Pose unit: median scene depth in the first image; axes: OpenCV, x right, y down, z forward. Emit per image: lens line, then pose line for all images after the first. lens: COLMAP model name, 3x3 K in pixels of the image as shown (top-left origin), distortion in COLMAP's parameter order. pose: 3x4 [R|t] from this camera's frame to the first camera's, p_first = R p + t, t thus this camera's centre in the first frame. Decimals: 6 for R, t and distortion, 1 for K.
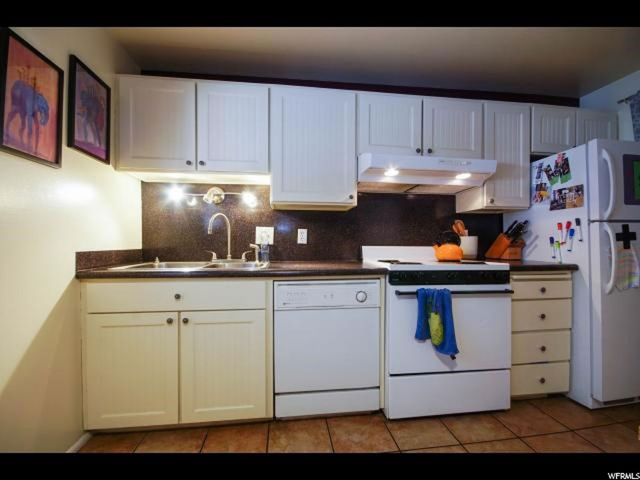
lens RADIAL K [[285.7, 0, 318.6], [0, 285.7, 246.6], [0, 0, 1]] dist [-0.001477, -0.000675]
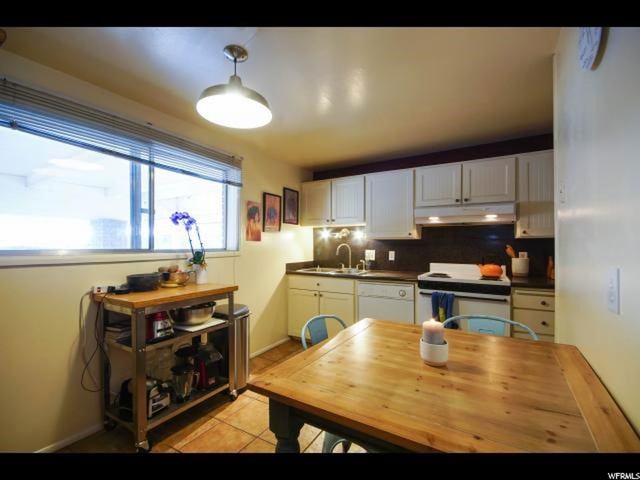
lens RADIAL K [[293.7, 0, 318.4], [0, 293.7, 249.9], [0, 0, 1]] dist [0.001649, 0.000113]
pose [[0.781620, 0.007283, -0.623712, 0.776887], [-0.005894, 0.999973, 0.004291, -0.087811], [0.623727, 0.000322, 0.781642, -0.663479]]
